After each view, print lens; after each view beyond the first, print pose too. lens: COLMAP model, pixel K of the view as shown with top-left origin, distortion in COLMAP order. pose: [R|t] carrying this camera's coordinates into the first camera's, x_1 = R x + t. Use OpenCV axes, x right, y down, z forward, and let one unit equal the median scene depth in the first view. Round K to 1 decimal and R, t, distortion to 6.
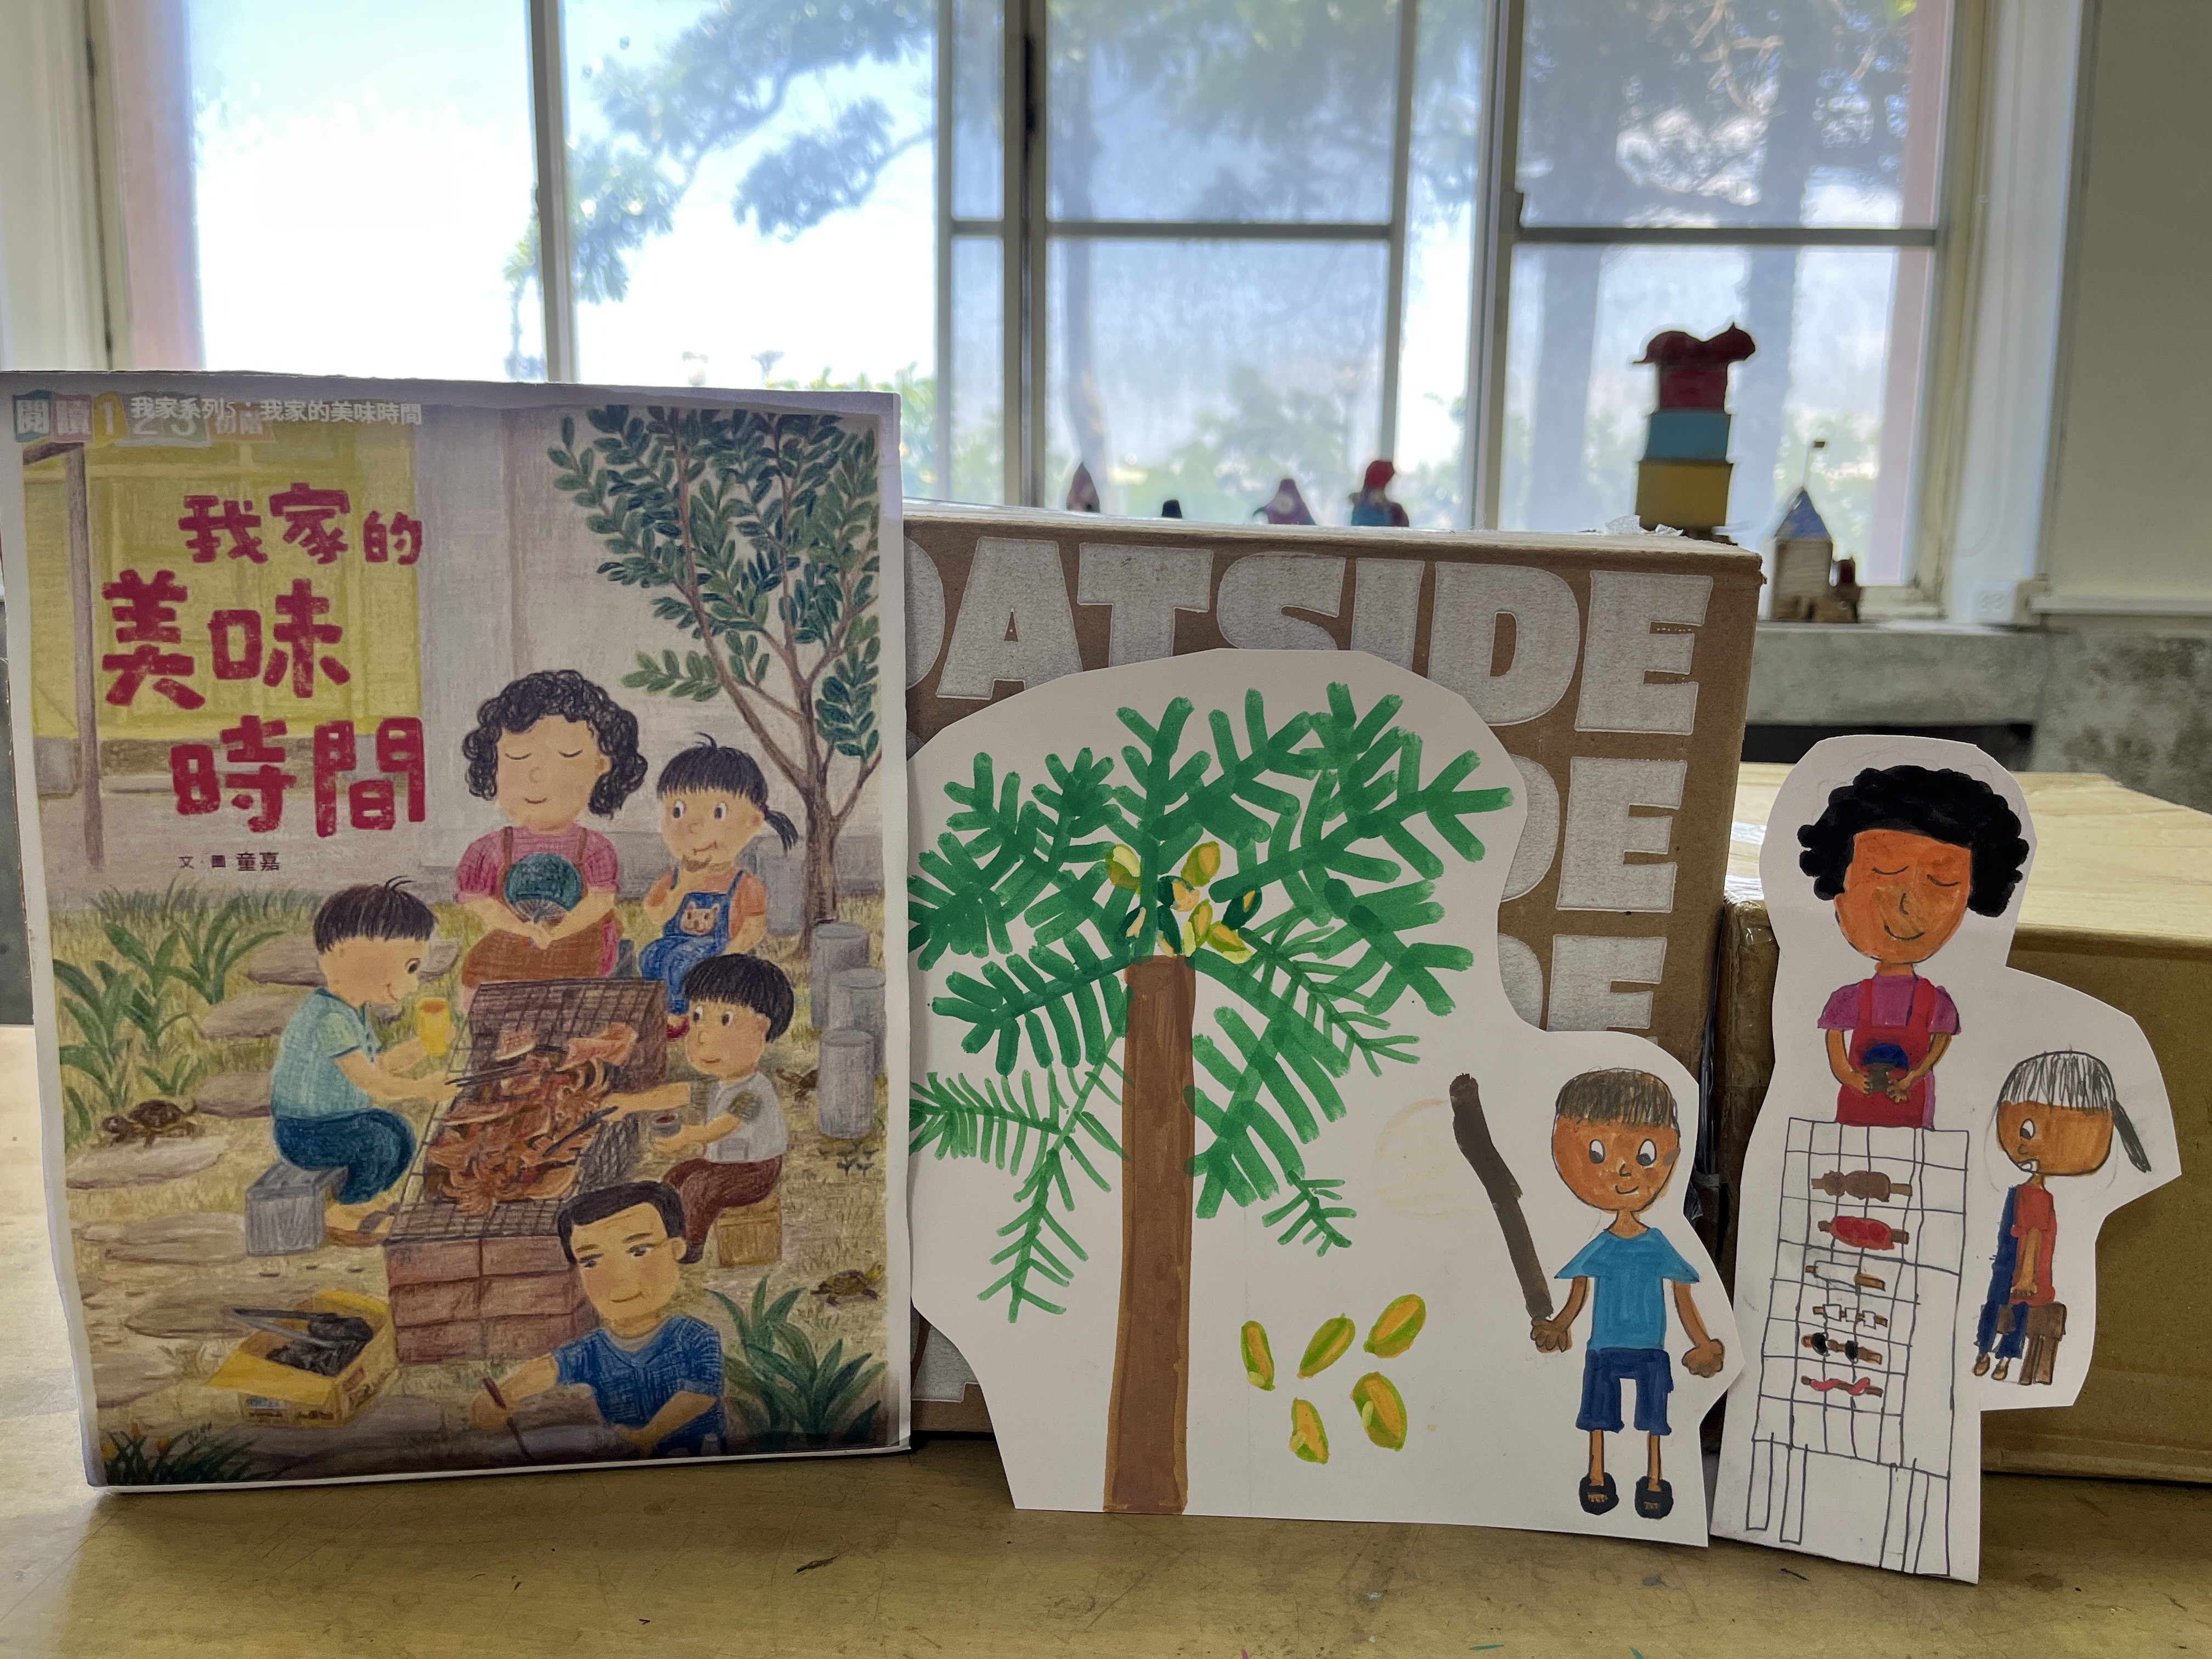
lens RADIAL K [[1664.7, 0, 1100.4], [0, 1664.7, 833.7], [0, 0, 1]] dist [0.038044, -0.049263]
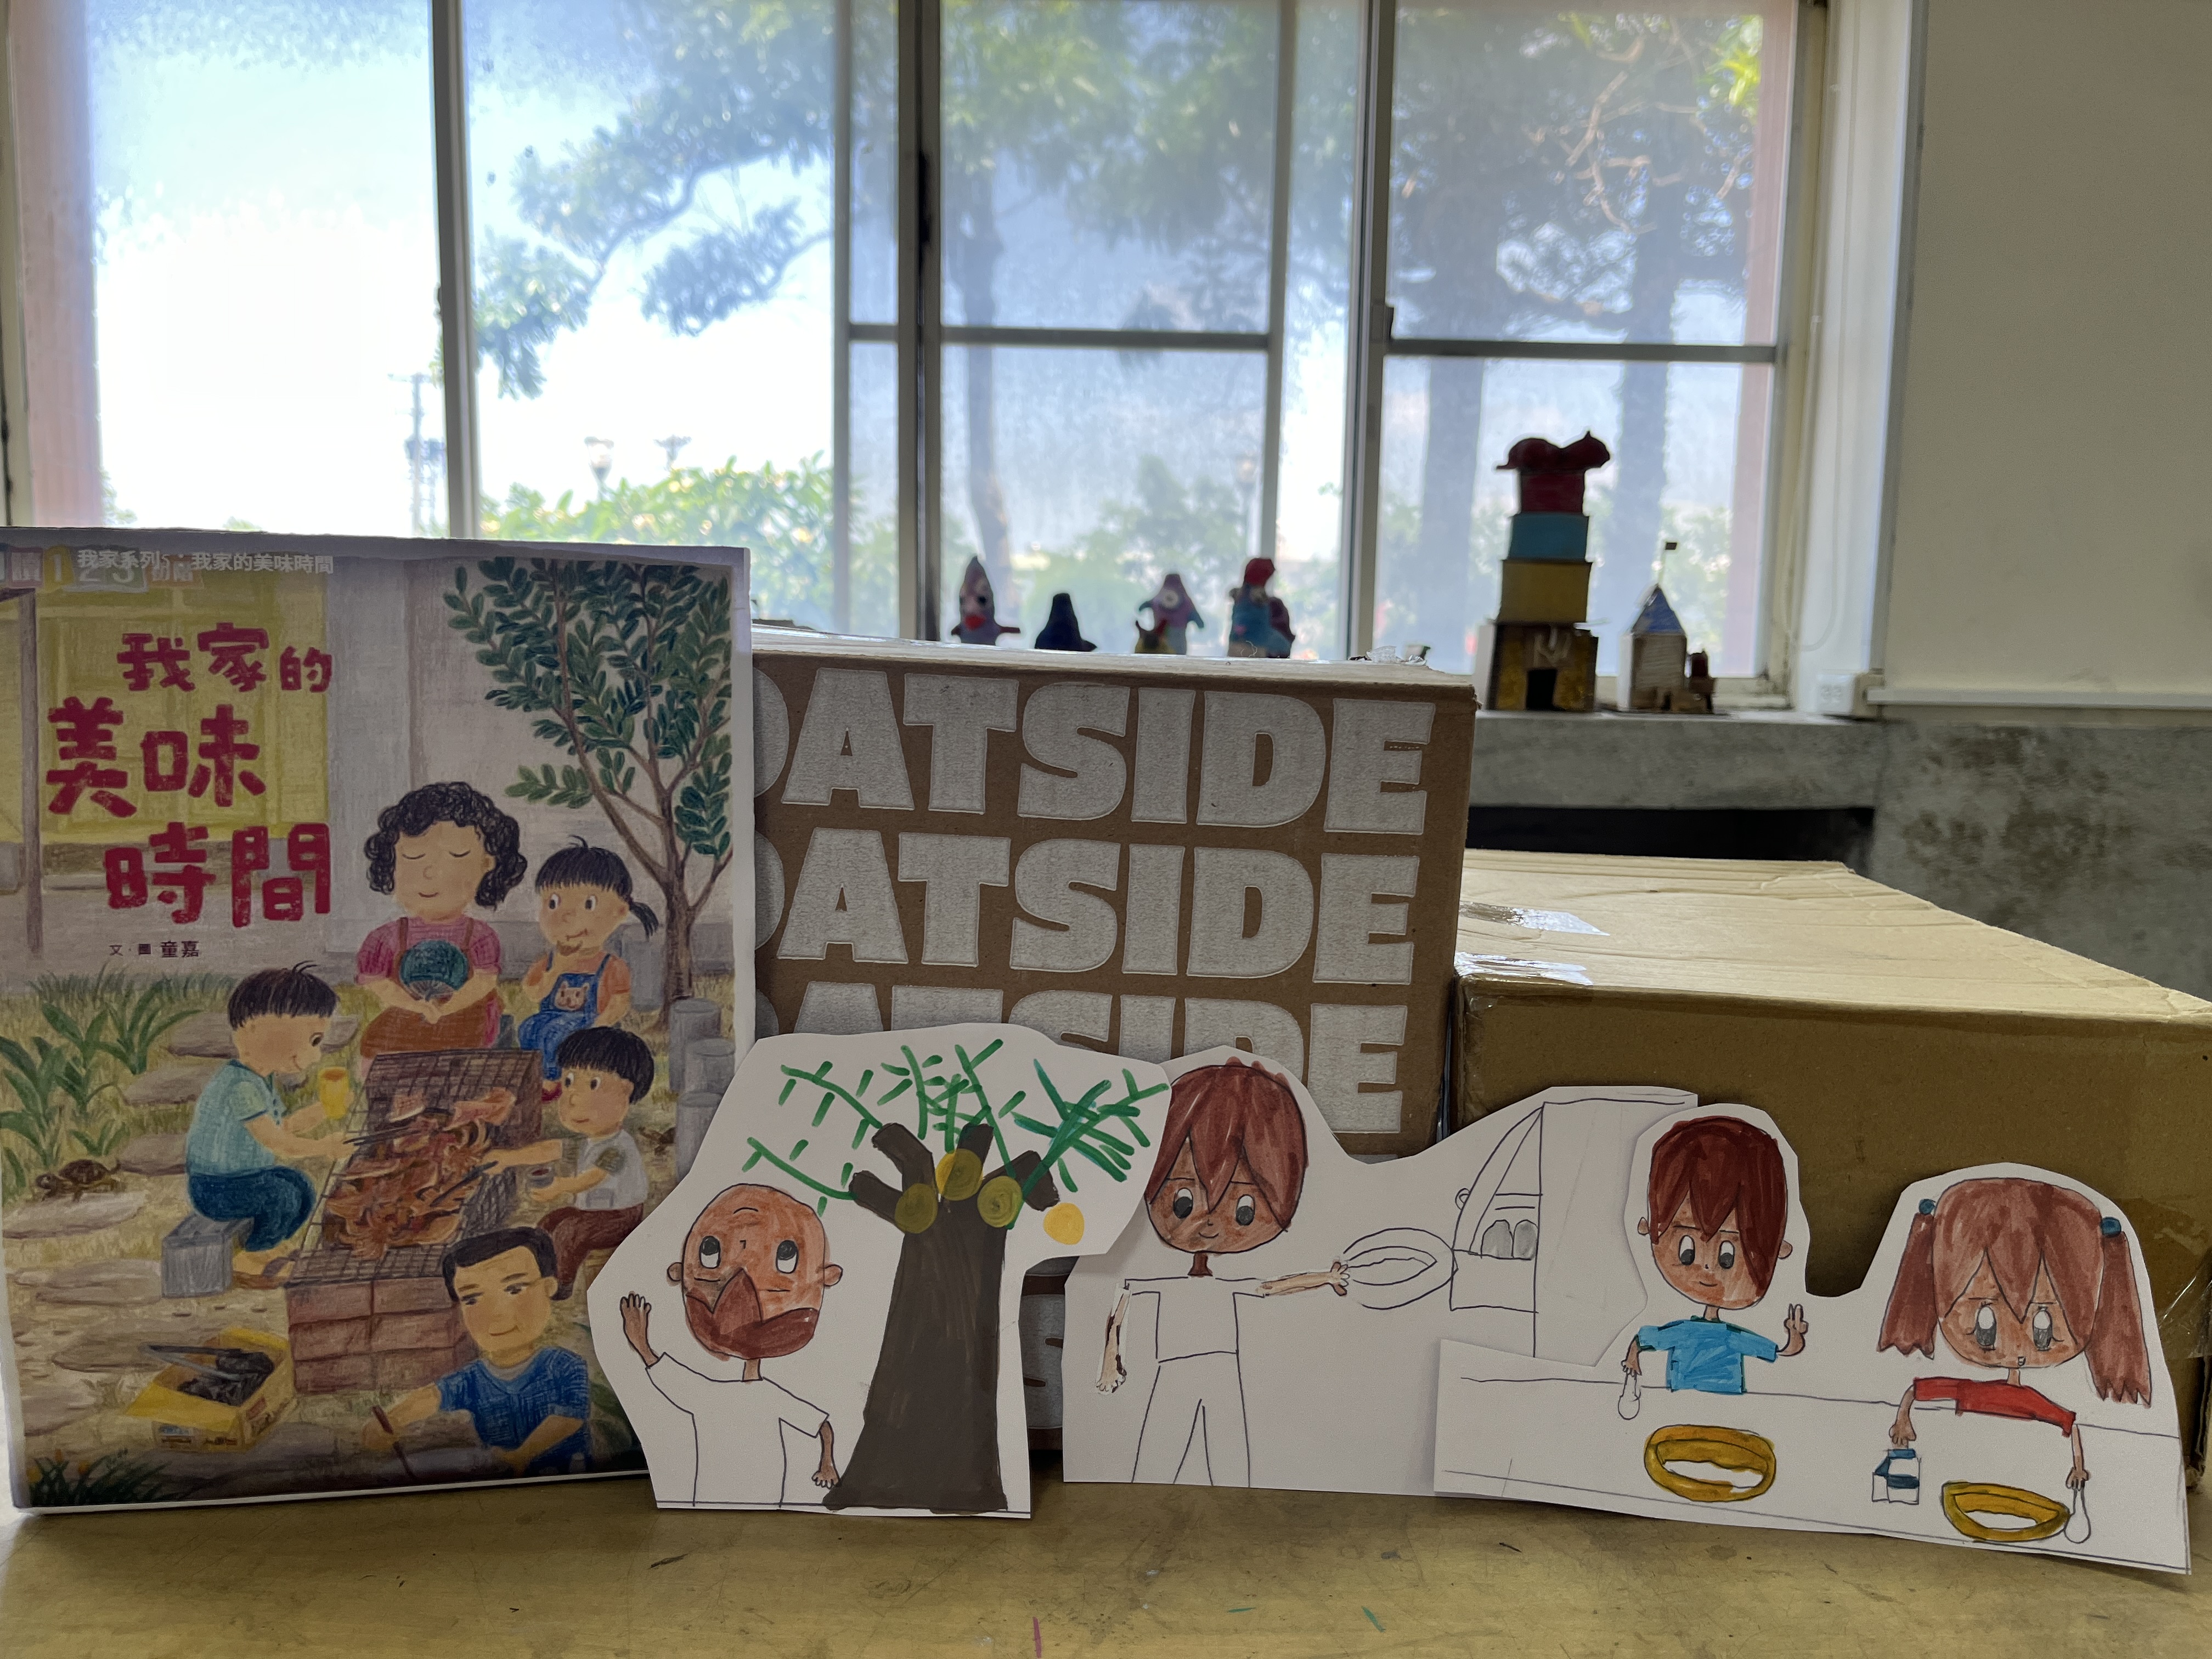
lens RADIAL K [[1669.0, 0, 1110.8], [0, 1669.0, 833.8], [0, 0, 1]] dist [0.045156, -0.072220]
pose [[0.998204, -0.002081, 0.059865, 0.063349], [0.004975, 0.998824, -0.048228, -0.003411], [-0.059694, 0.048439, 0.997041, -0.184895]]
